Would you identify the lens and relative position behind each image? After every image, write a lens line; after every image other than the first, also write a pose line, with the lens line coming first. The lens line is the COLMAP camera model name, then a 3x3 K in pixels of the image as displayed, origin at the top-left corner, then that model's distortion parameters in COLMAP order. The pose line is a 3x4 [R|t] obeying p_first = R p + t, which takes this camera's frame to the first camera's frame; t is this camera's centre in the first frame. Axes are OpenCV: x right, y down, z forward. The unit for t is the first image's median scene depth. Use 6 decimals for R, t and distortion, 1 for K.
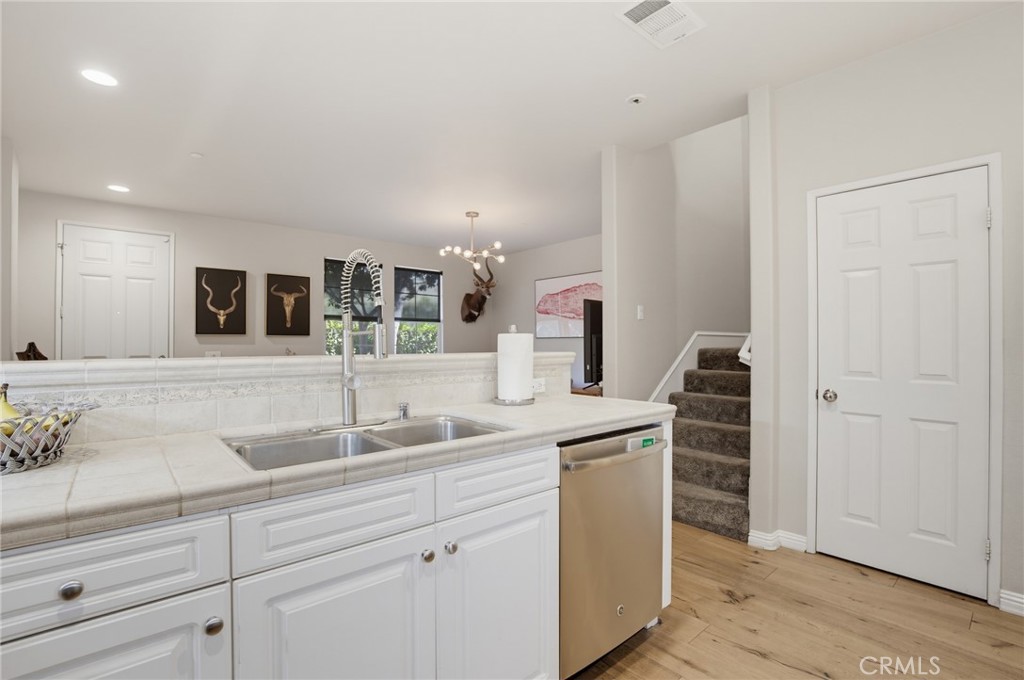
lens RADIAL K [[477.8, 0, 514.9], [0, 477.8, 343.9], [0, 0, 1]] dist [-0.016549, 0.000685]
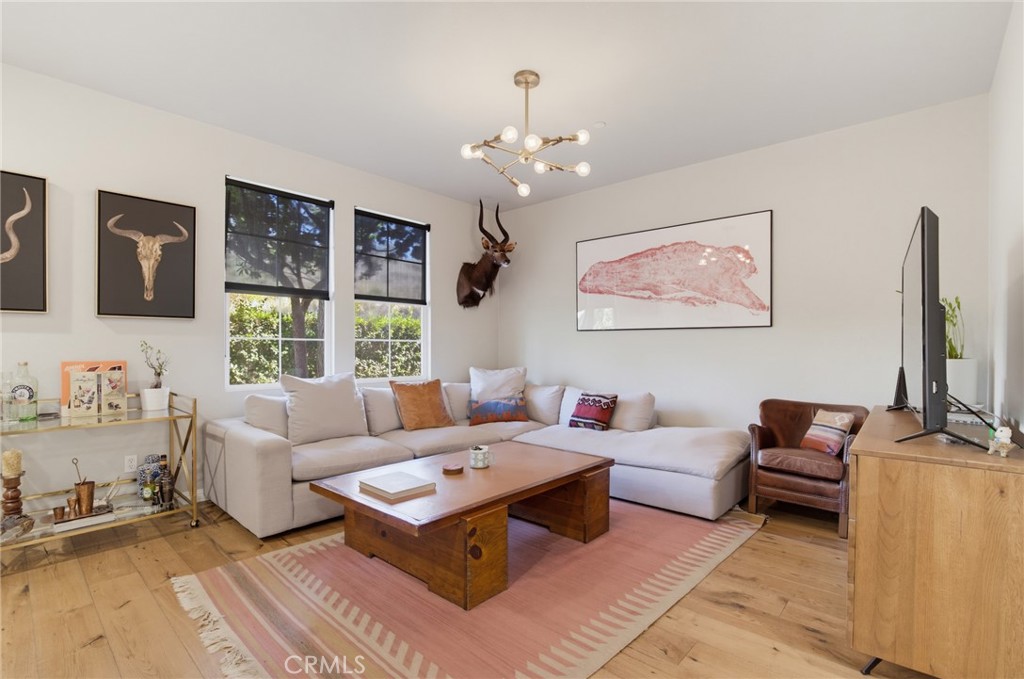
lens RADIAL K [[477.8, 0, 514.9], [0, 477.8, 343.4], [0, 0, 1]] dist [-0.016549, 0.000685]
pose [[0.992736, 0.006566, 0.120138, -0.120085], [-0.005748, 0.999958, -0.007156, 0.010126], [-0.120180, 0.006413, 0.992731, 0.371524]]
